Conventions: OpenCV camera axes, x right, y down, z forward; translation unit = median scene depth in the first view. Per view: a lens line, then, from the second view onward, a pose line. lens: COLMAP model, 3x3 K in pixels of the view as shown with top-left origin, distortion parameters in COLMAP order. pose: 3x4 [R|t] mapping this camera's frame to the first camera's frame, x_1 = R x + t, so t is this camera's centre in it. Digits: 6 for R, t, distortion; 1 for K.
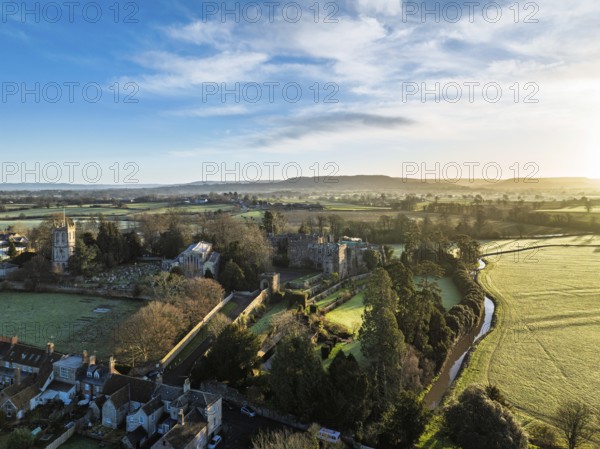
lens RADIAL K [[516.8, 0, 300.0], [0, 516.8, 224.5], [0, 0, 1]] dist [-0.054504, 0.008666]
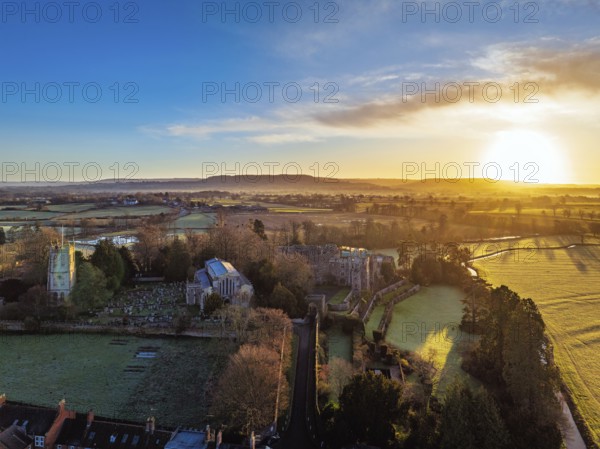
lens RADIAL K [[516.8, 0, 300.0], [0, 516.8, 224.5], [0, 0, 1]] dist [-0.054504, 0.008666]
pose [[0.976141, -0.008802, 0.216957, -0.152642], [0.006901, 0.999931, 0.009518, -0.020209], [-0.217026, -0.007794, 0.976135, 0.076946]]
